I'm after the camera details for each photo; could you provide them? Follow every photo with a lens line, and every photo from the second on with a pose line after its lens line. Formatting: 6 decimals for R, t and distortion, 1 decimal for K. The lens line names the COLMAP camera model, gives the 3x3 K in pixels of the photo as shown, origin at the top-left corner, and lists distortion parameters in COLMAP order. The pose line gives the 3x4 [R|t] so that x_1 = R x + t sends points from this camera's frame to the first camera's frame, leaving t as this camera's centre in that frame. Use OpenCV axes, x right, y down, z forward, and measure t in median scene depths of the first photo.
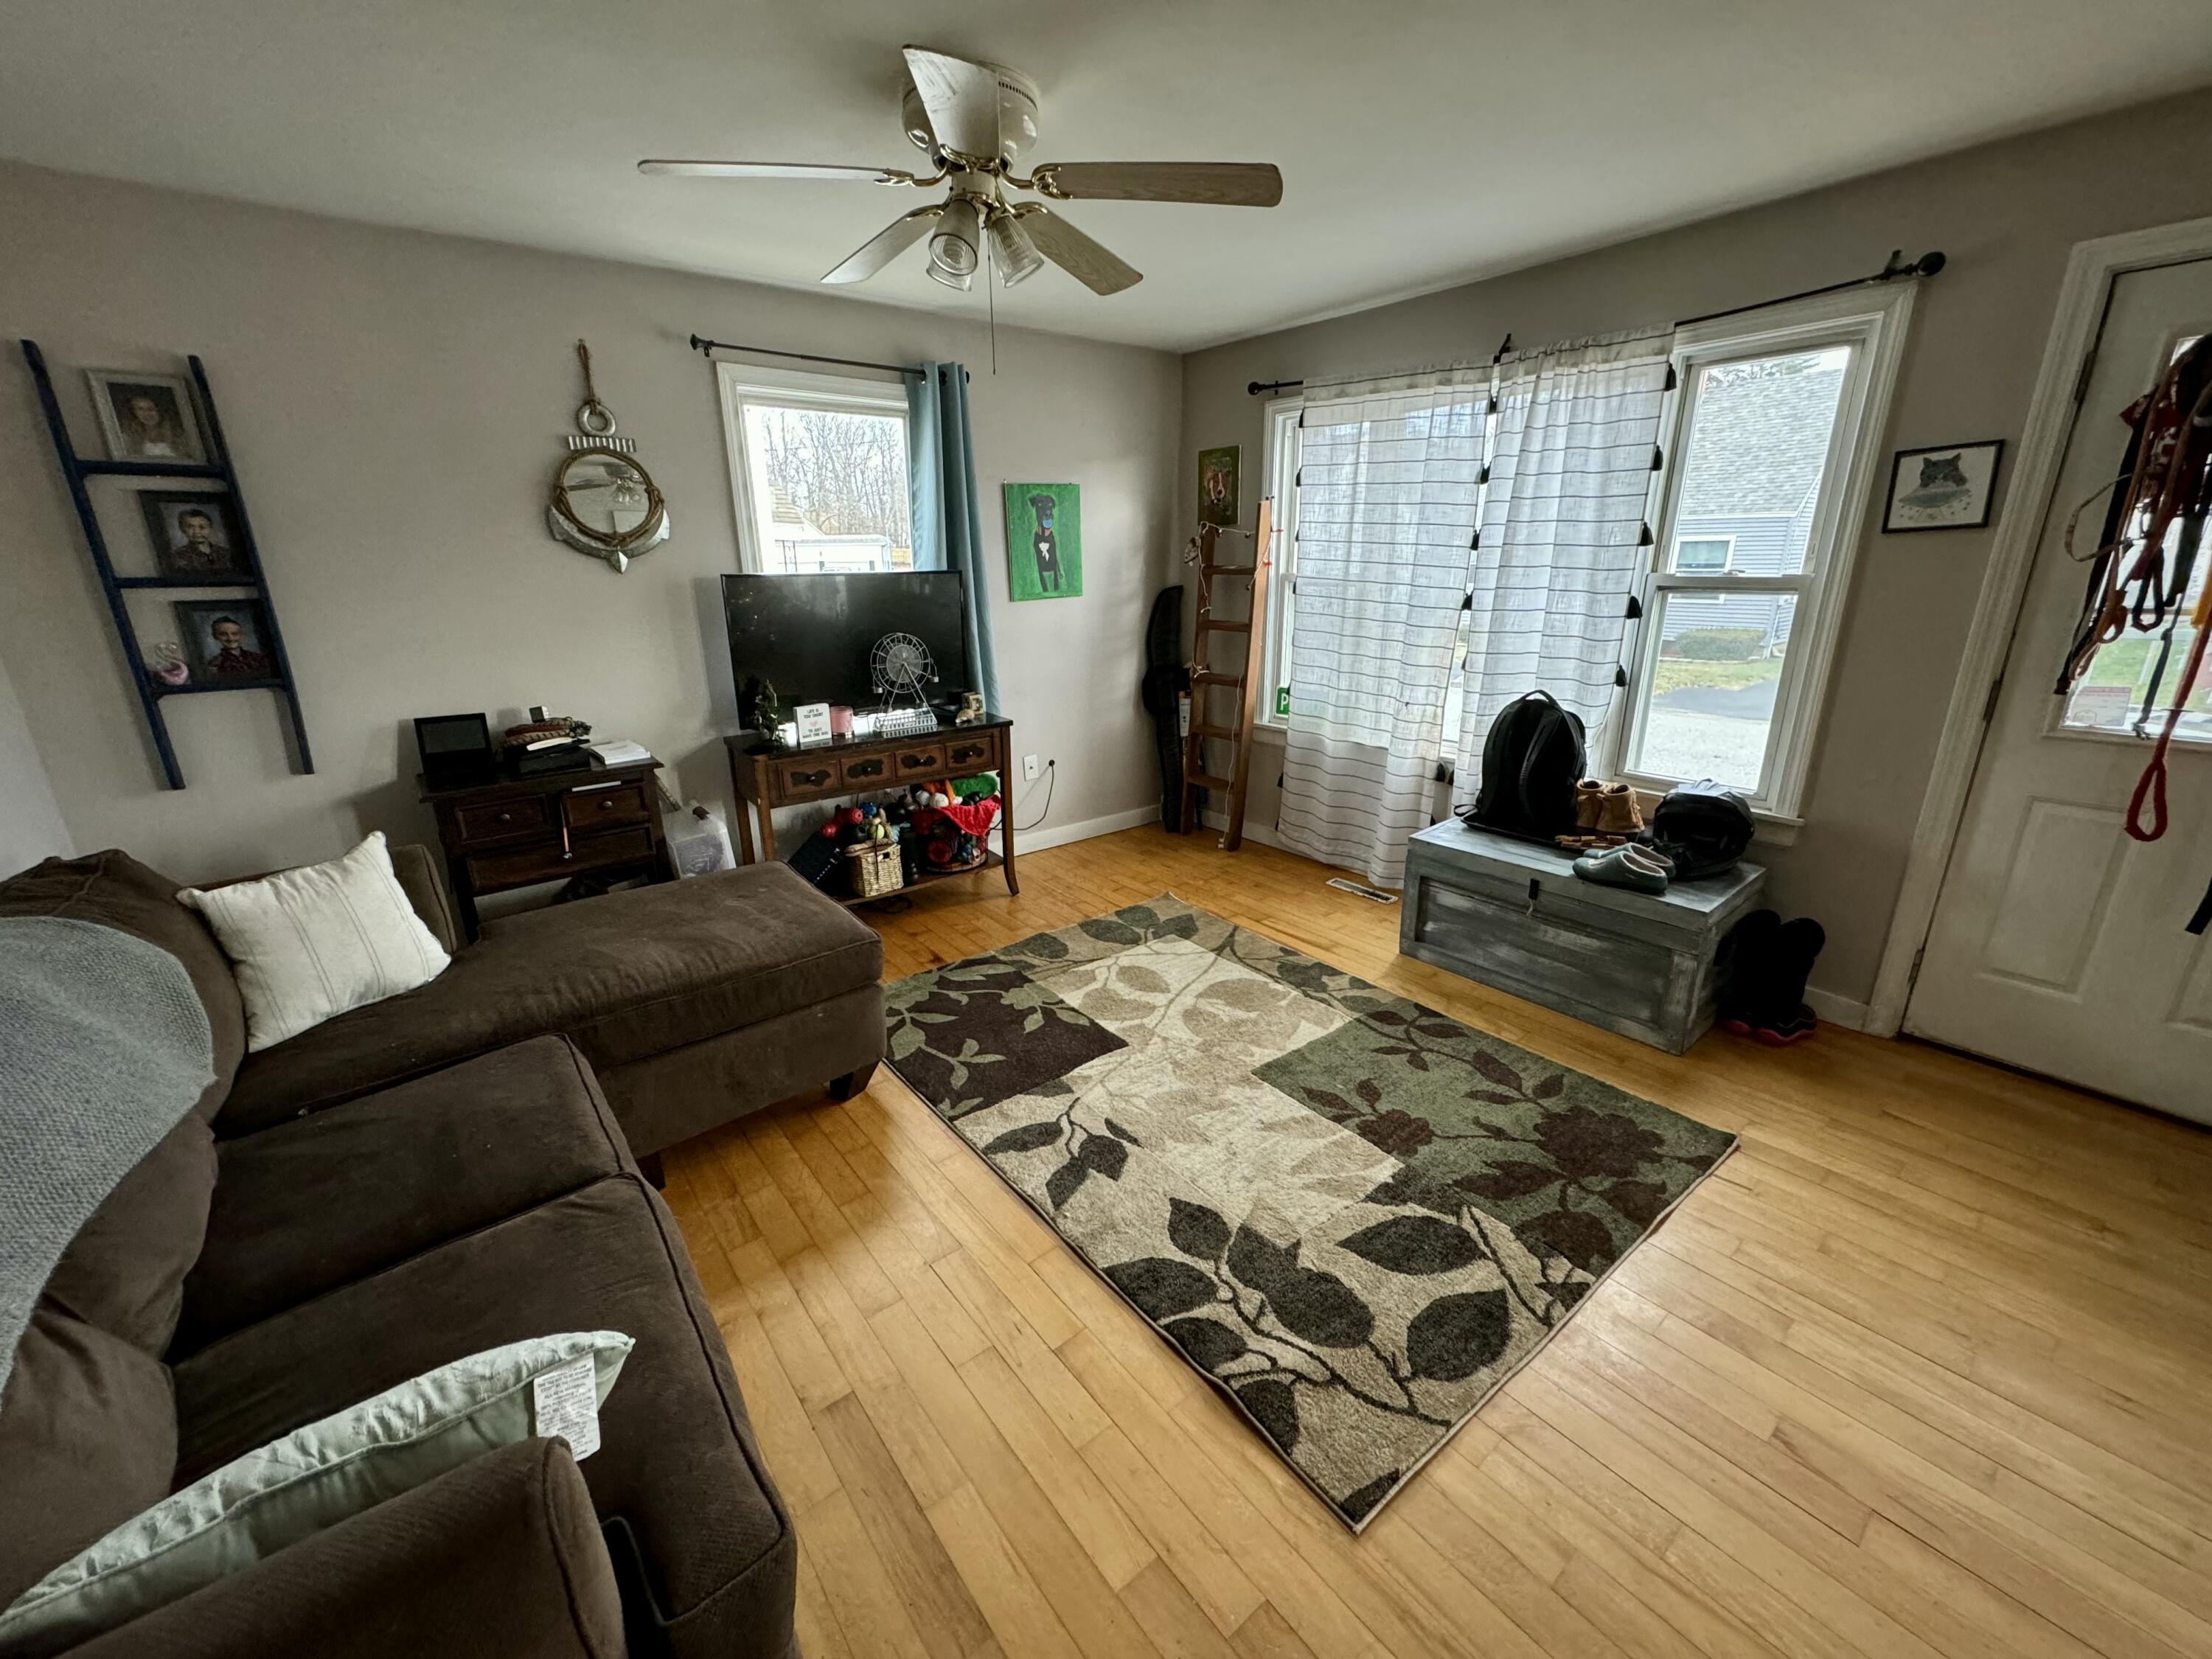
lens RADIAL K [[881.0, 0, 1110.6], [0, 881.0, 825.7], [0, 0, 1]] dist [0.000621, 0.000009]
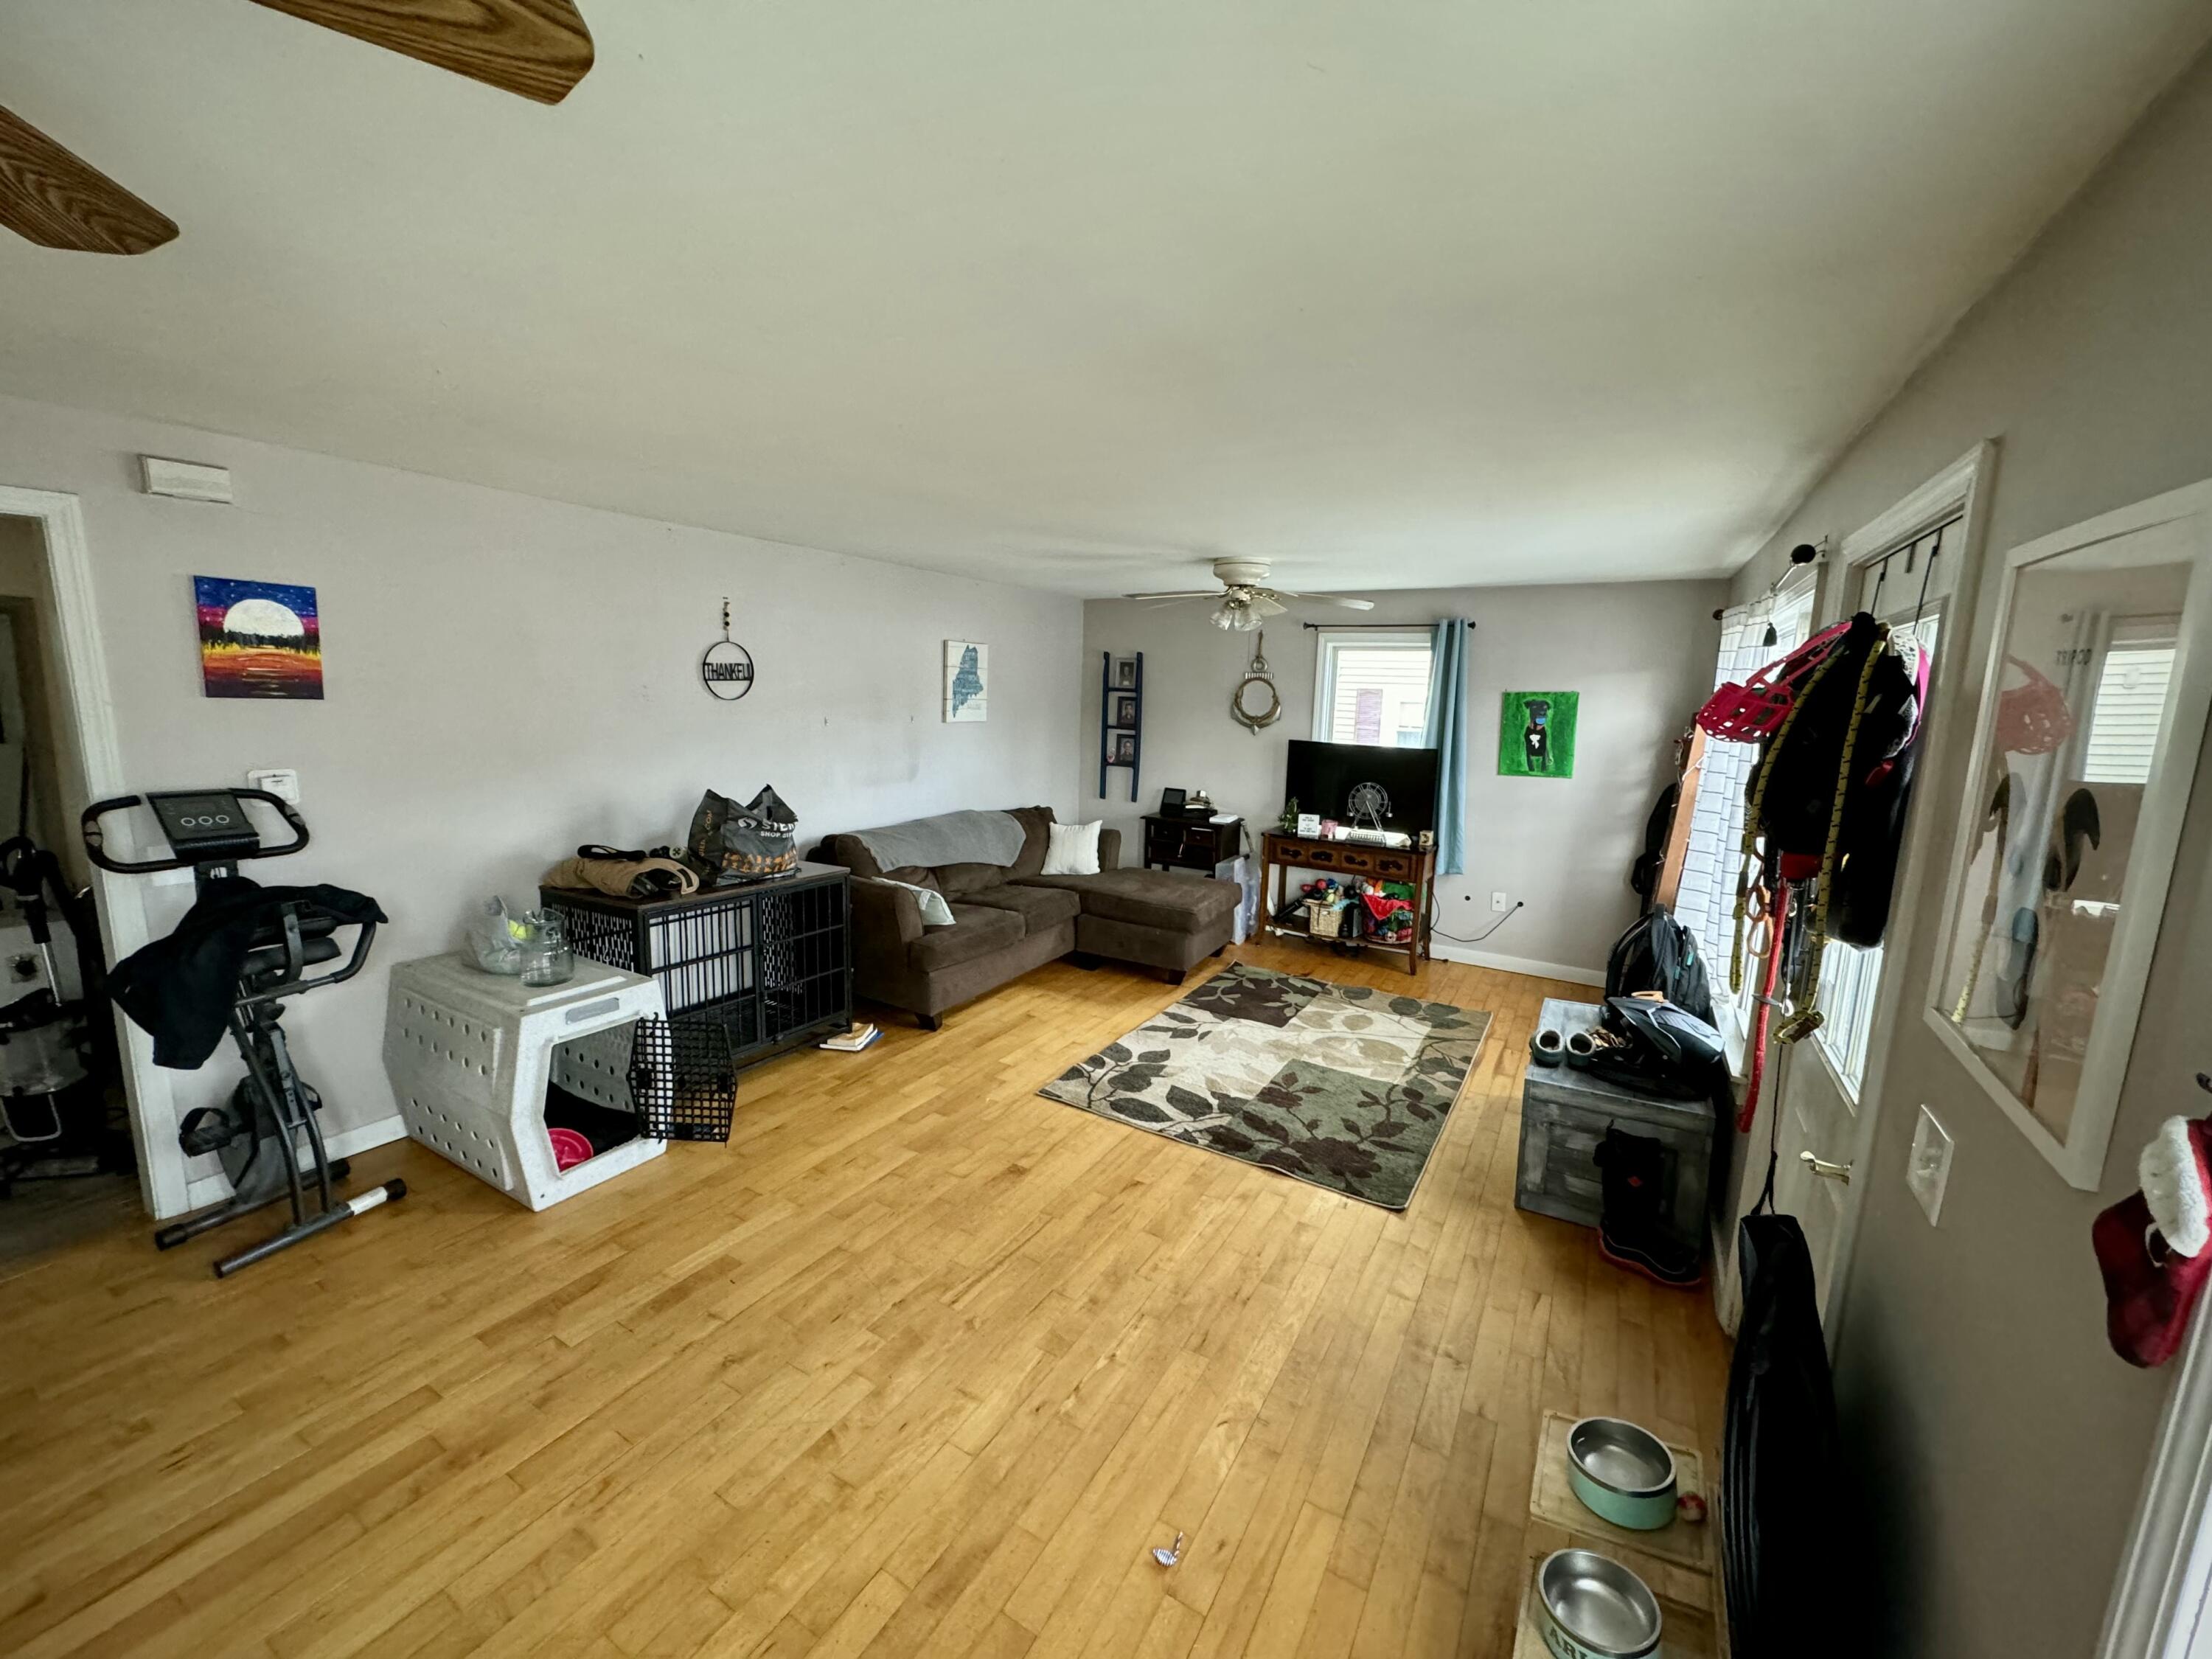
lens RADIAL K [[886.6, 0, 1097.1], [0, 886.6, 826.6], [0, 0, 1]] dist [0.000026, -0.000015]
pose [[0.344931, 0.170825, -0.922953, 1.296216], [-0.305375, 0.950228, 0.061746, -0.104715], [0.887563, 0.260548, 0.379929, -0.050504]]
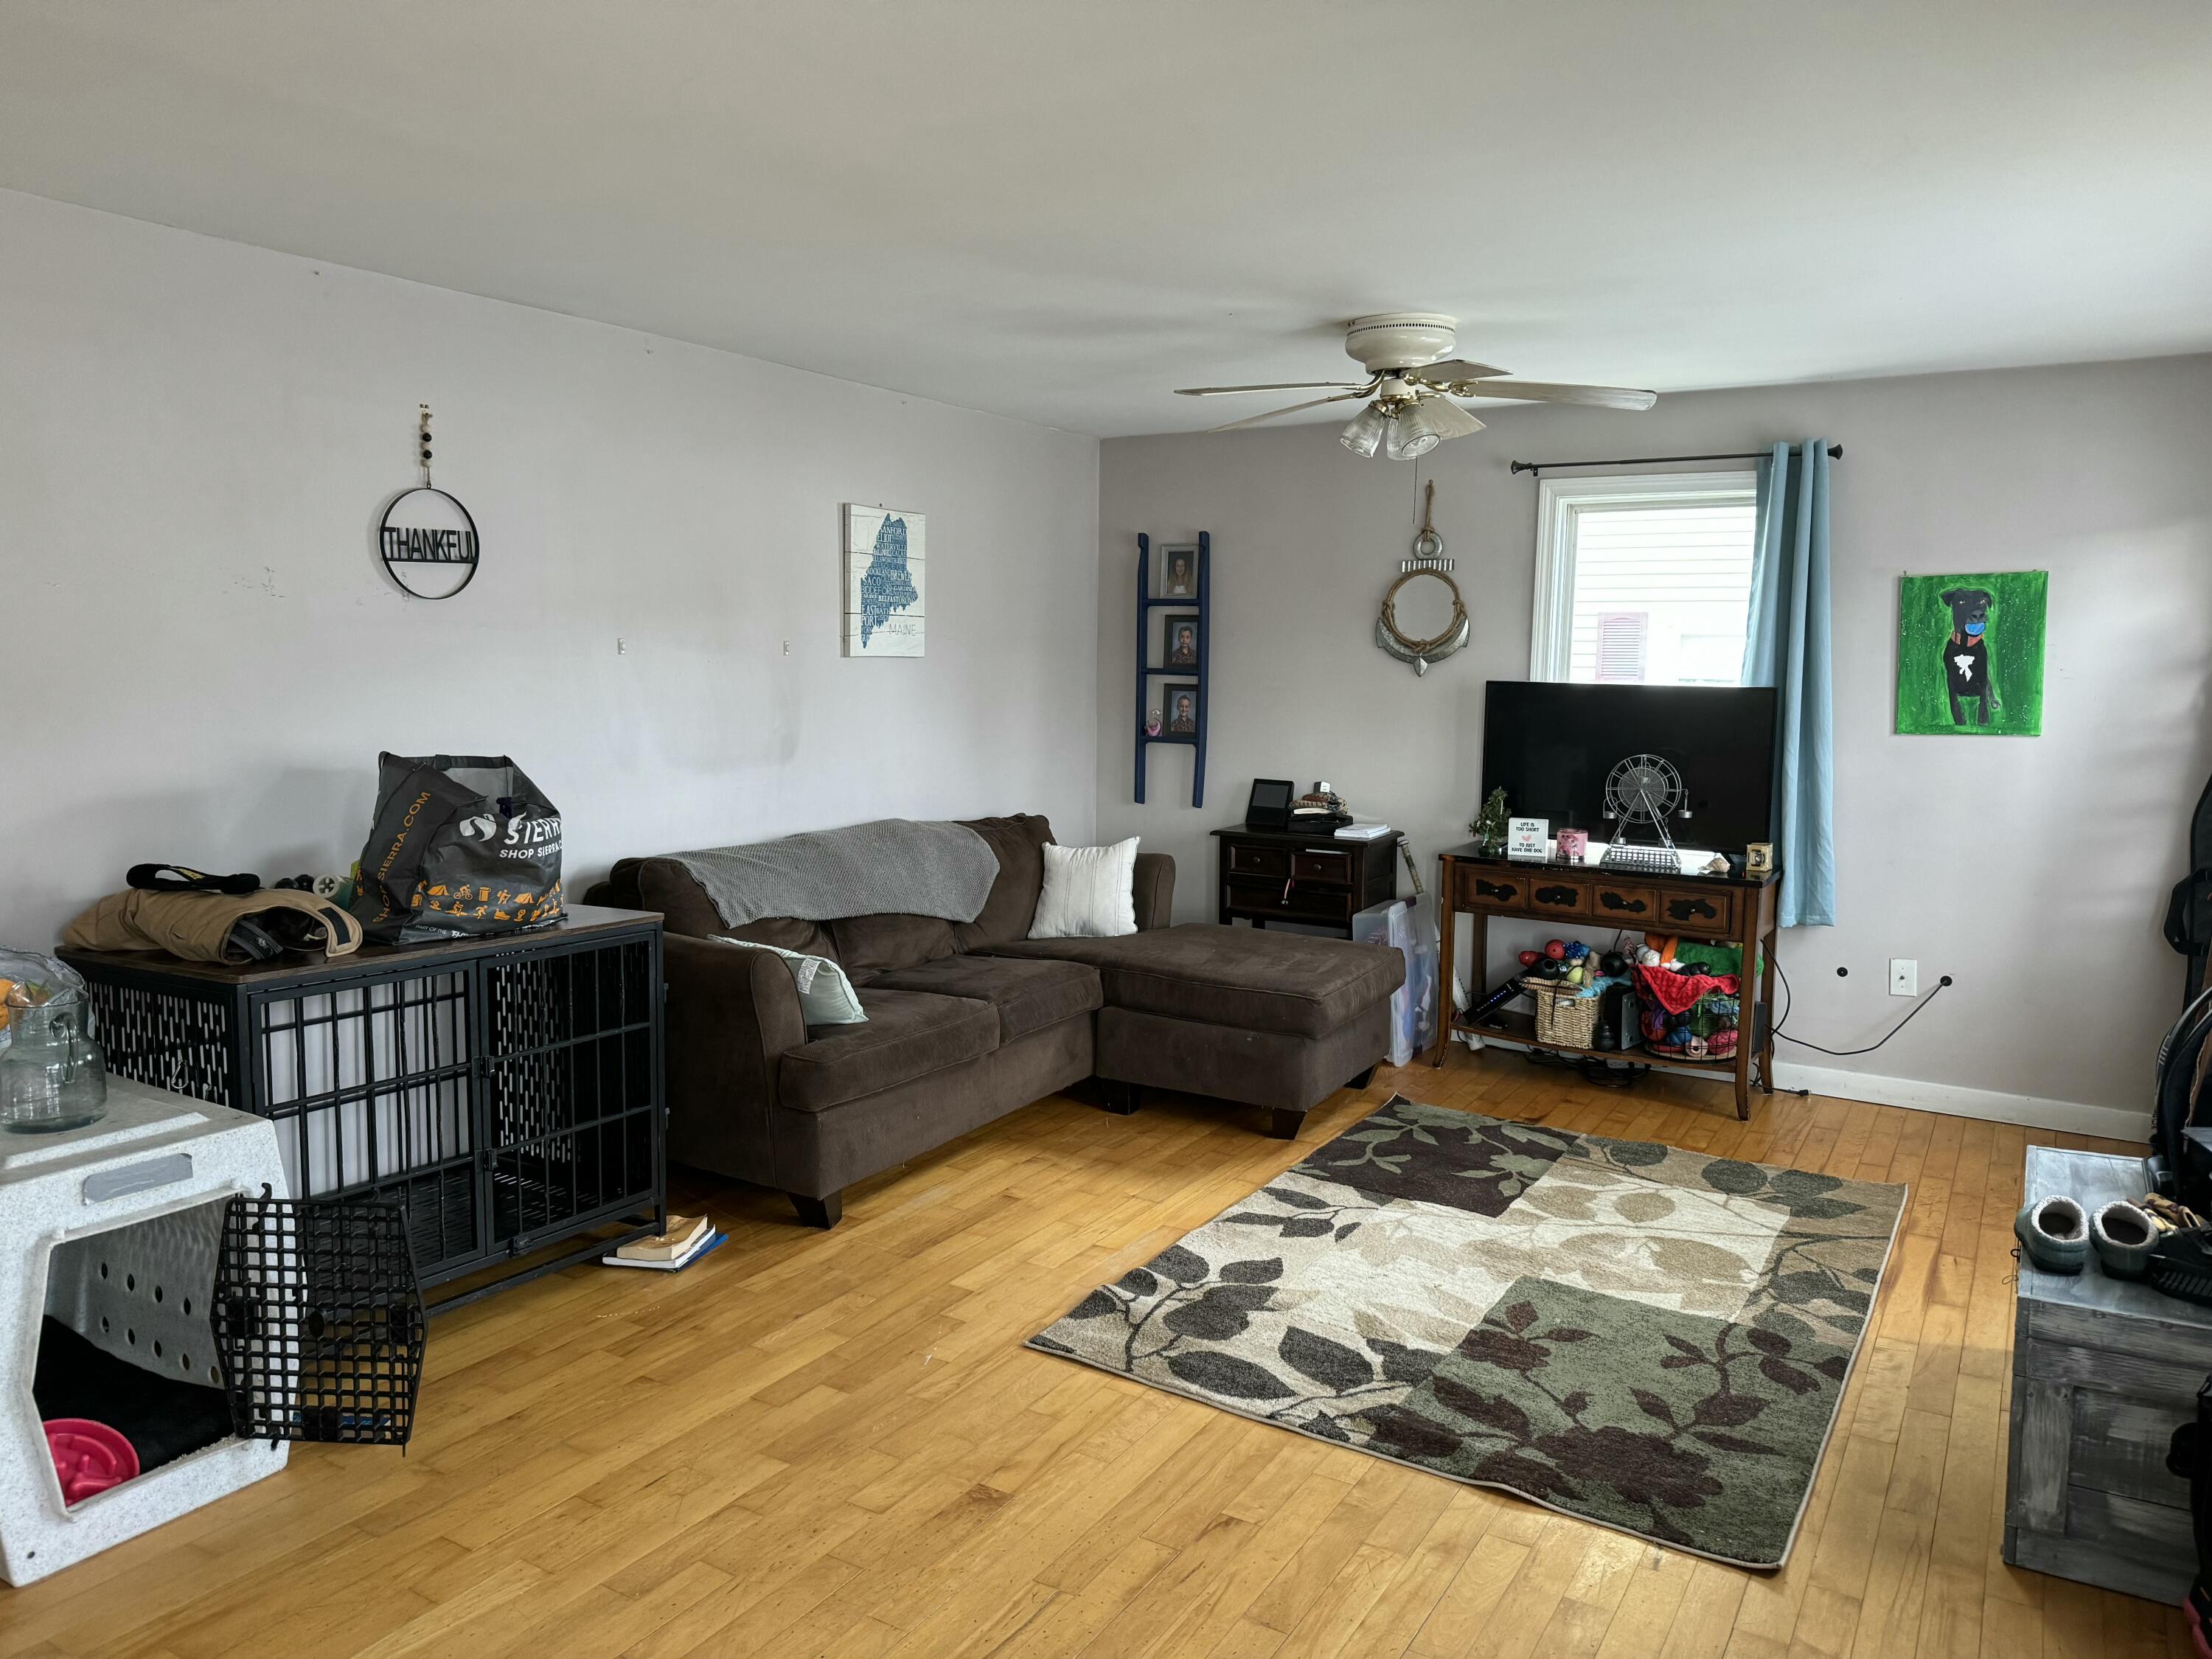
lens RADIAL K [[1566.9, 0, 1099.8], [0, 1566.9, 828.2], [0, 0, 1]] dist [0.055574, -0.072070]
pose [[0.332228, 0.126514, -0.934676, 1.202437], [-0.290895, 0.956400, 0.026057, -0.041540], [0.897221, 0.263236, 0.354545, -0.001508]]
